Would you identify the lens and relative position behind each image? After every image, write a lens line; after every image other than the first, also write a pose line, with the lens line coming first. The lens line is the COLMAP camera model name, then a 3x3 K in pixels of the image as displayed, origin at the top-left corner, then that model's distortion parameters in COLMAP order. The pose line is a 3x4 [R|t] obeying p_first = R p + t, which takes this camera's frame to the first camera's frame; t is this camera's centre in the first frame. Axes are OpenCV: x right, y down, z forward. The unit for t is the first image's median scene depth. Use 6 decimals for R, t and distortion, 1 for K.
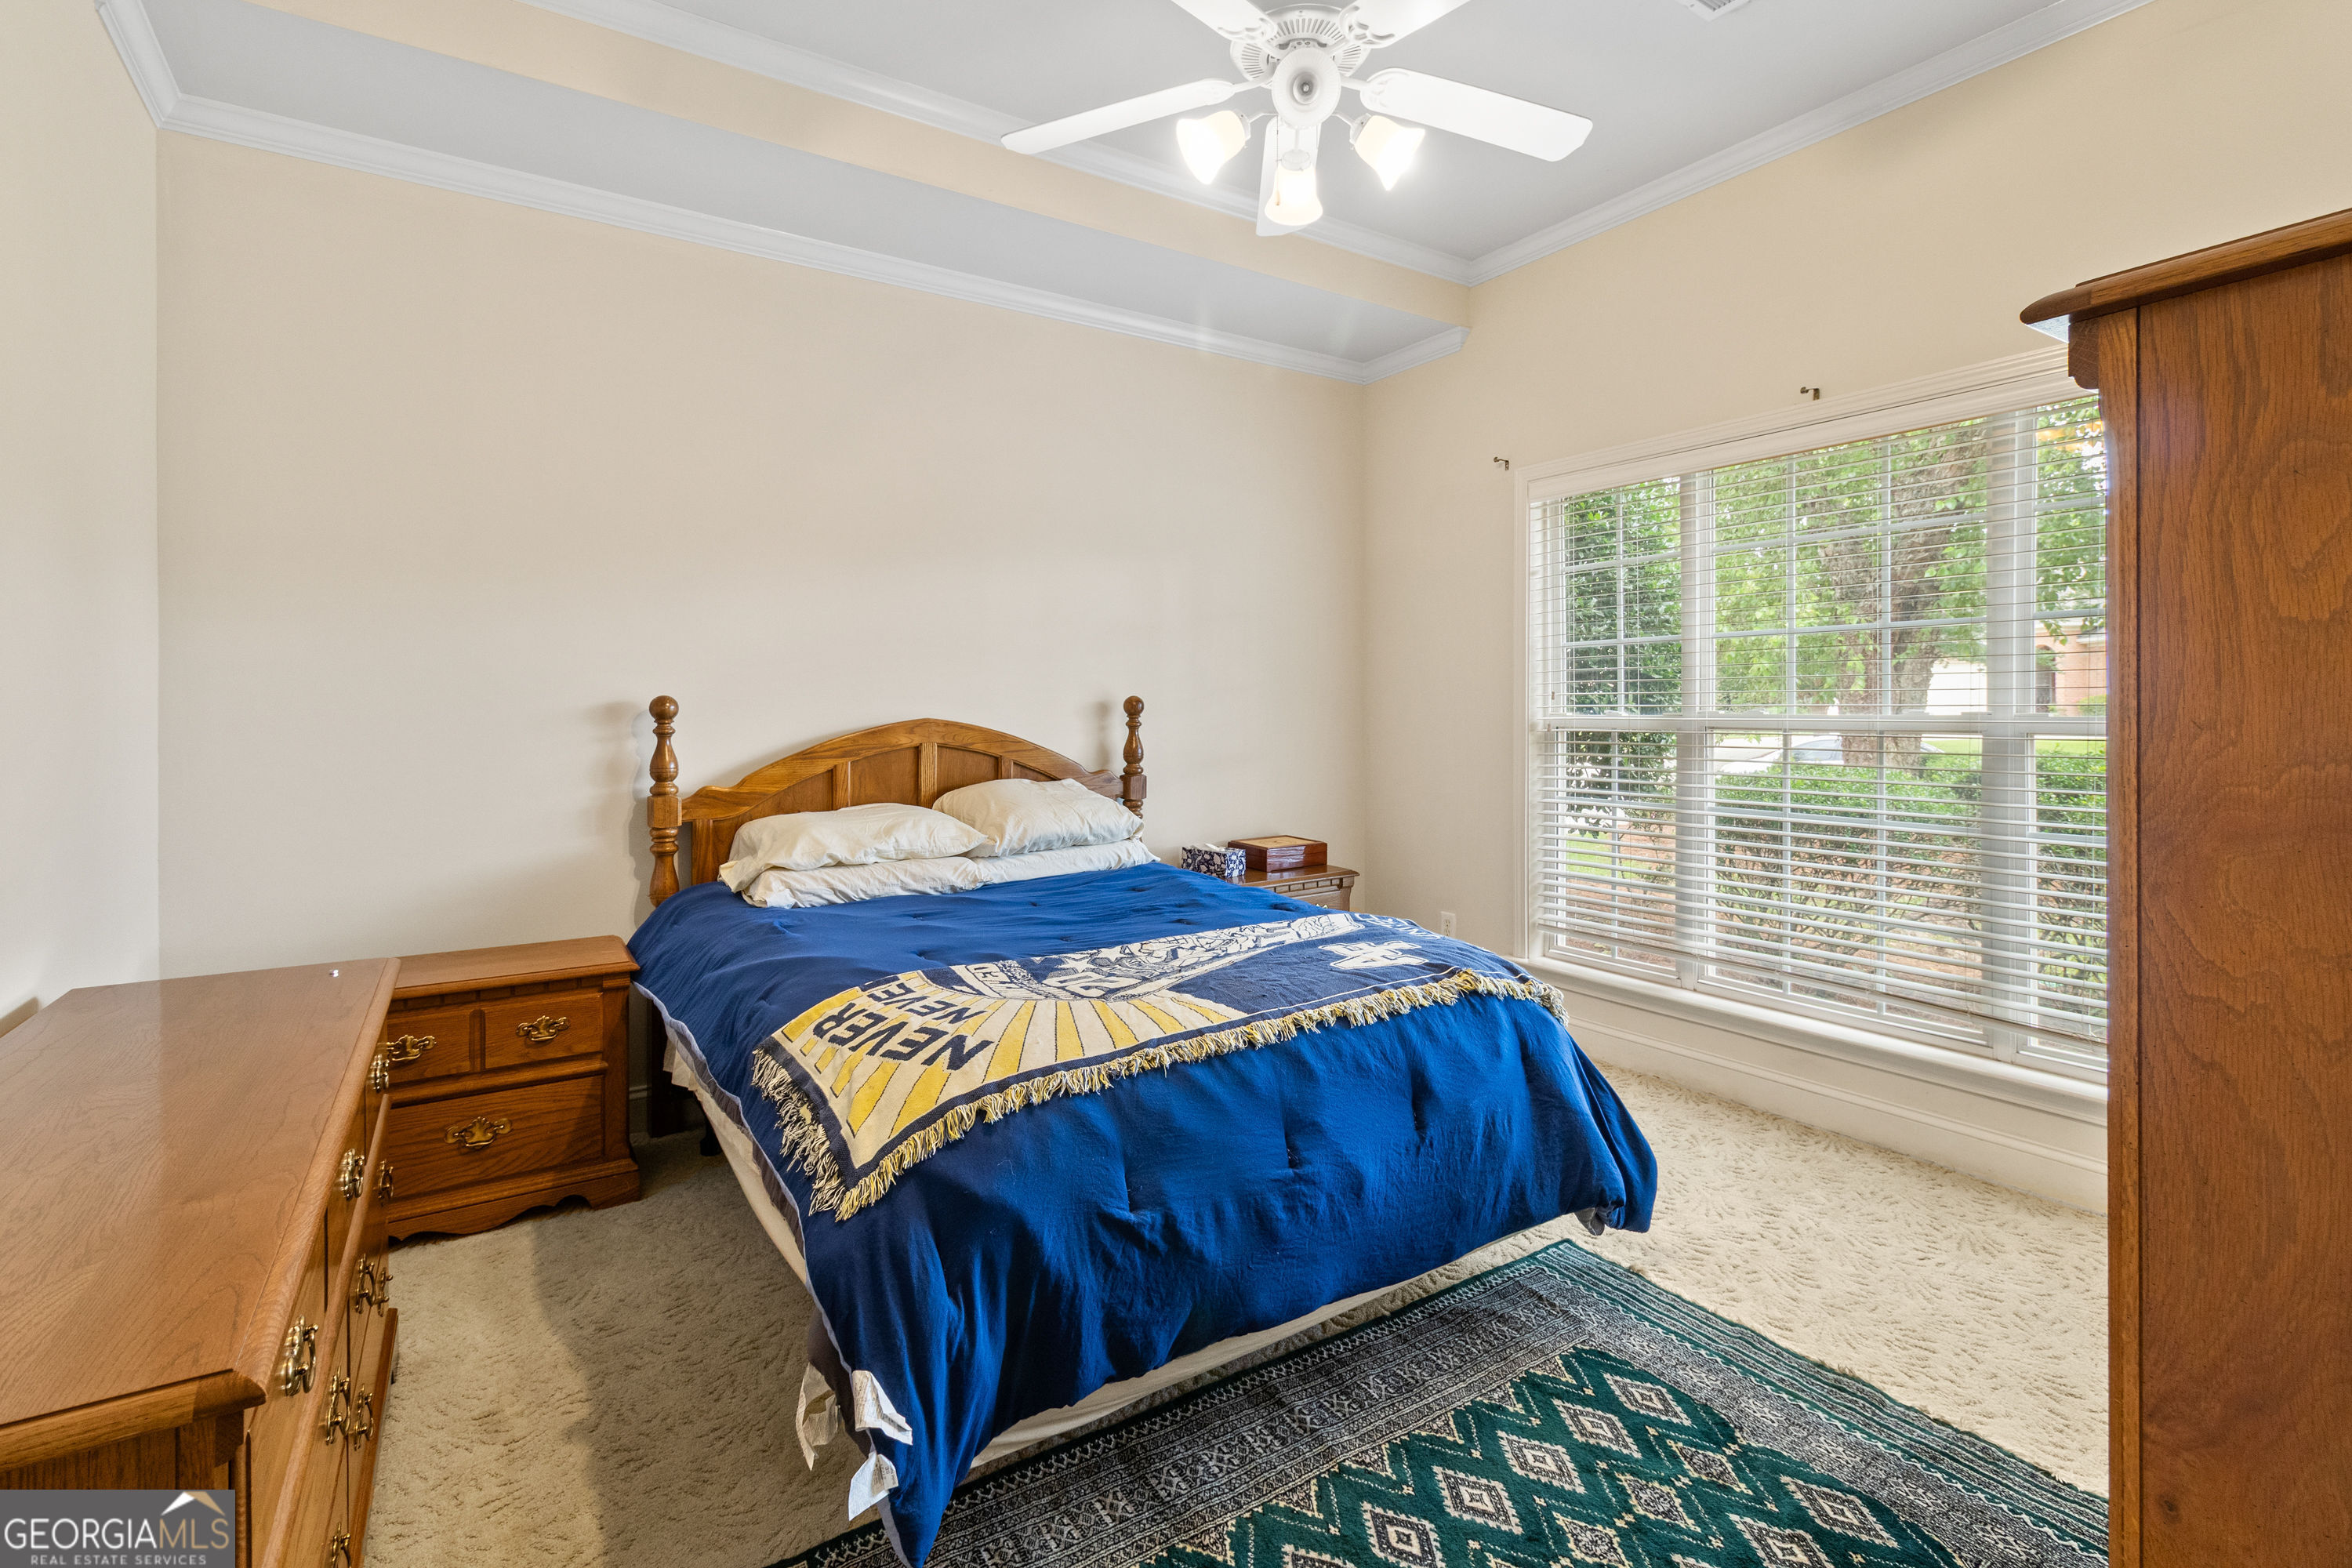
lens RADIAL K [[1108.2, 0, 1203.5], [0, 1108.2, 719.2], [0, 0, 1]] dist [-0.006248, -0.000497]
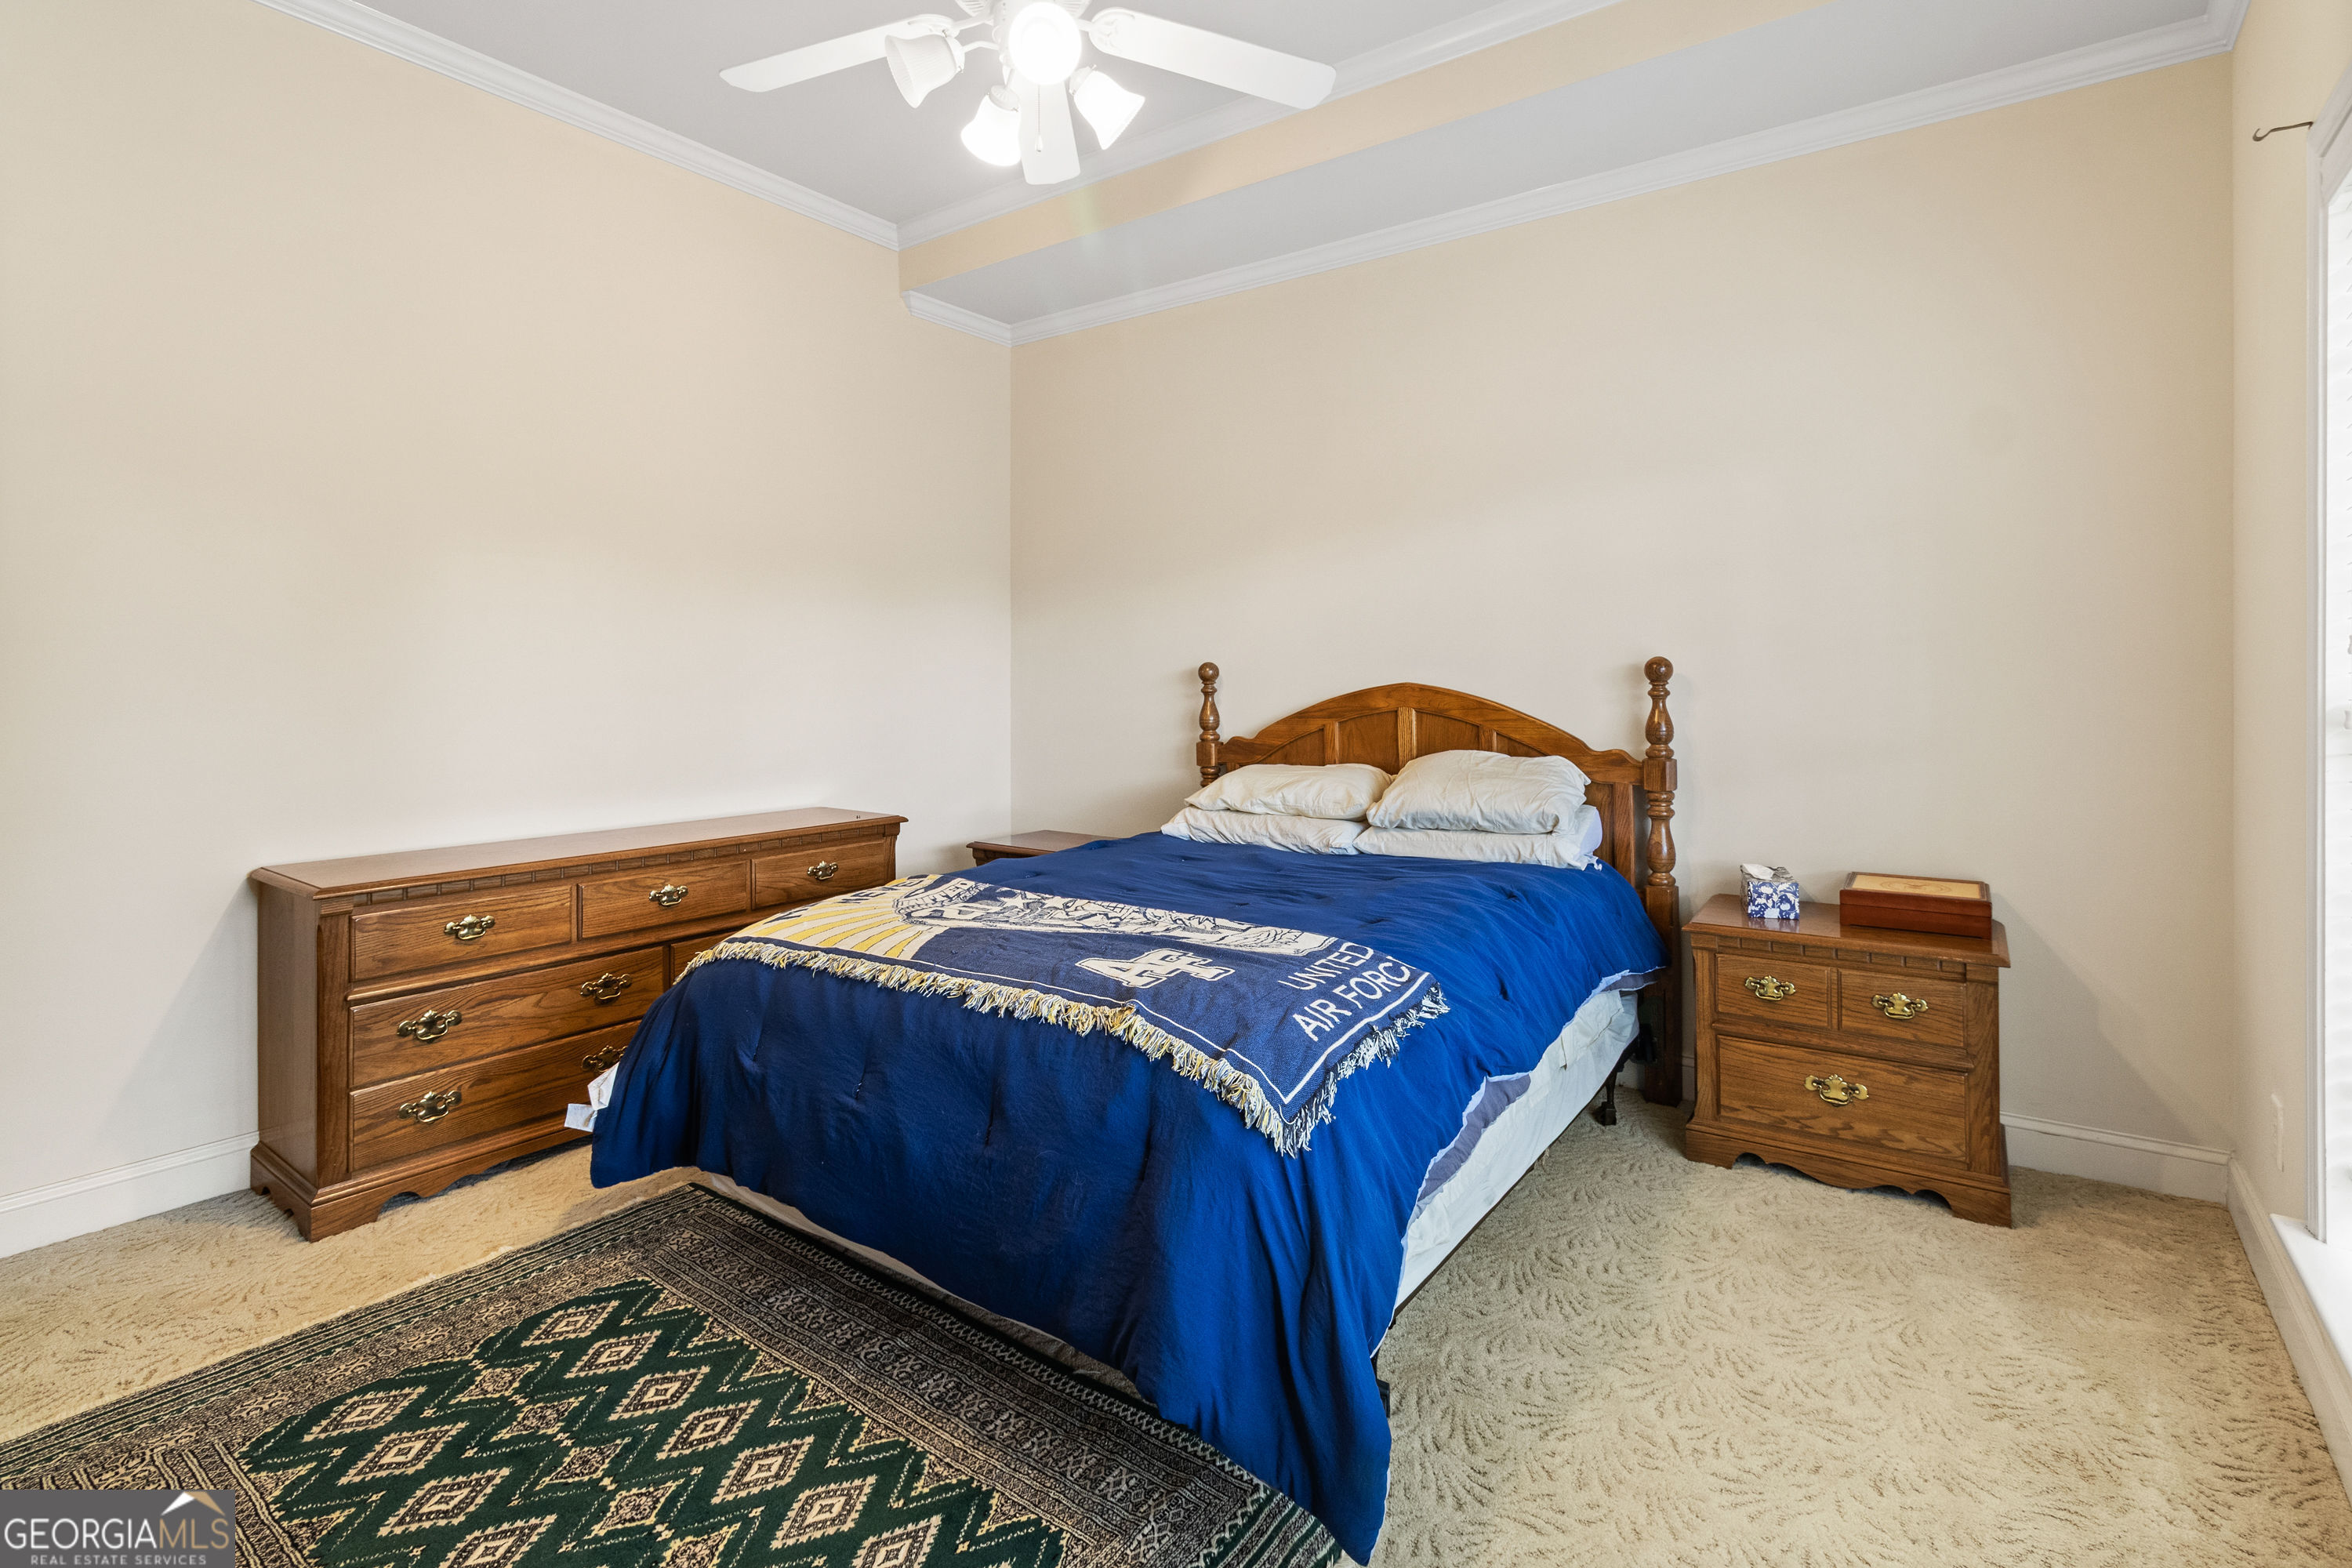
lens RADIAL K [[1108.2, 0, 1173.8], [0, 1108.2, 667.5], [0, 0, 1]] dist [-0.006248, -0.000497]
pose [[0.347070, -0.003325, -0.937833, 0.660900], [-0.007242, 0.999954, -0.006225, -0.007420], [0.937811, 0.008952, 0.347030, 0.500565]]
